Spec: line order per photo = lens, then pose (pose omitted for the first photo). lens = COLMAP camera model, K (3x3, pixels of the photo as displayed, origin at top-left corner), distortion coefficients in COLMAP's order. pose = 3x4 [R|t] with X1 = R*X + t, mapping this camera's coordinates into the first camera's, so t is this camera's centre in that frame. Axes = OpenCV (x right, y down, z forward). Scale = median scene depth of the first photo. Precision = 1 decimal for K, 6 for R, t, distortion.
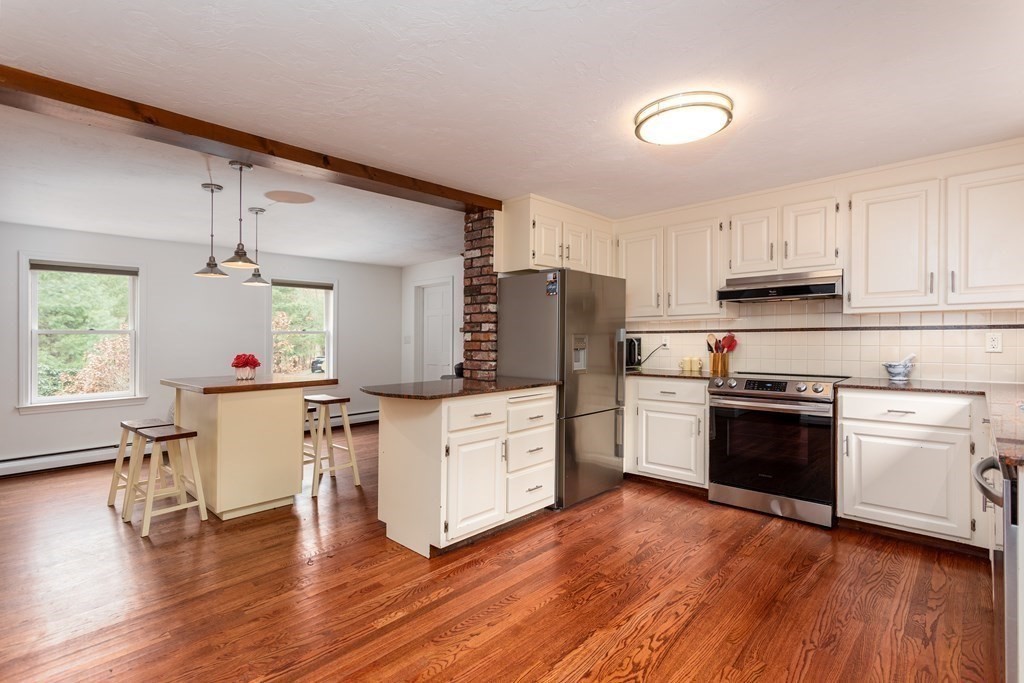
lens RADIAL K [[487.4, 0, 512.8], [0, 487.4, 339.5], [0, 0, 1]] dist [0.000328, 0.001223]
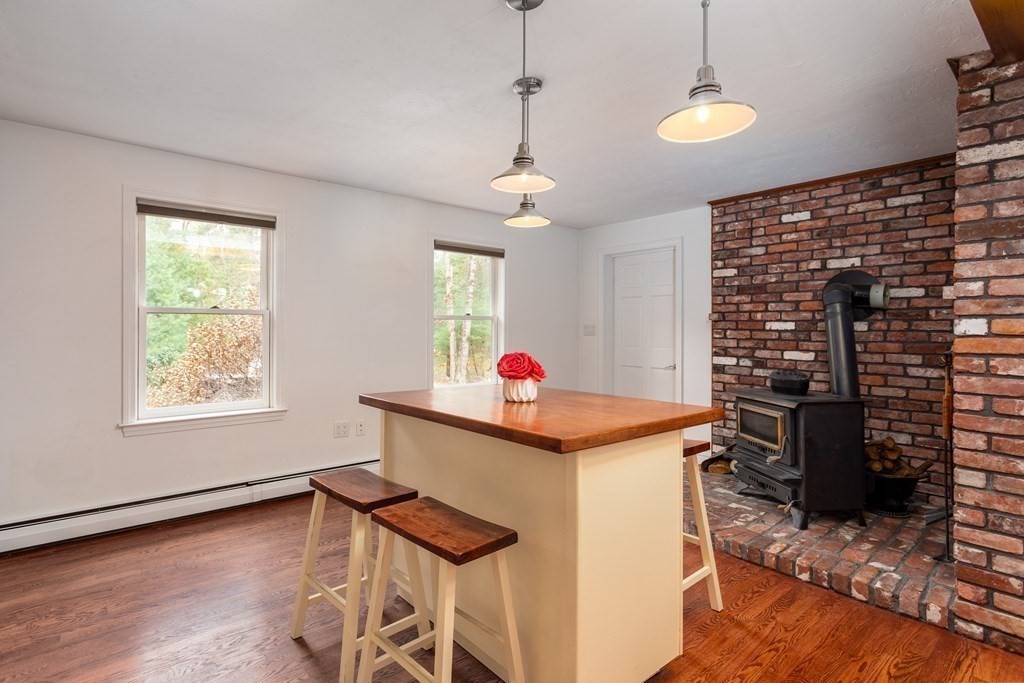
lens RADIAL K [[509.4, 0, 489.9], [0, 509.4, 339.3], [0, 0, 1]] dist [-0.003140, -0.000459]
pose [[0.992222, 0.017414, -0.123256, -0.534981], [-0.015223, 0.999709, 0.018694, 0.005148], [0.123546, -0.016672, 0.992199, 0.470061]]
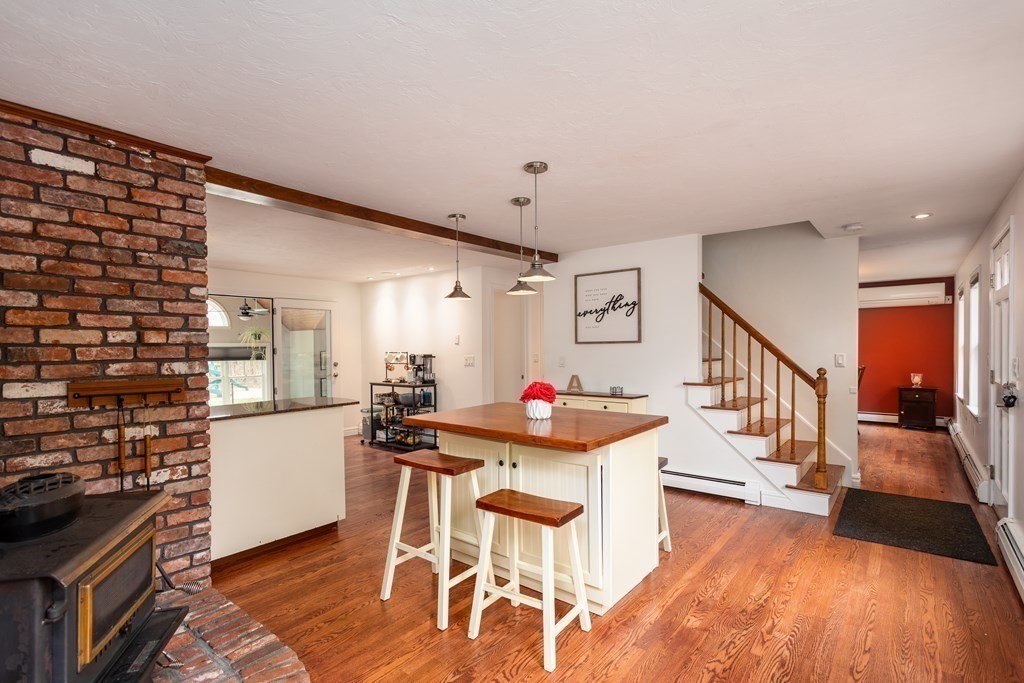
lens RADIAL K [[482.2, 0, 508.4], [0, 482.2, 348.6], [0, 0, 1]] dist [-0.000531, 0.000648]
pose [[-0.997287, 0.019347, -0.071028, -0.472552], [0.018689, 0.999776, 0.009906, -0.029409], [0.071204, 0.008551, -0.997425, 1.760337]]
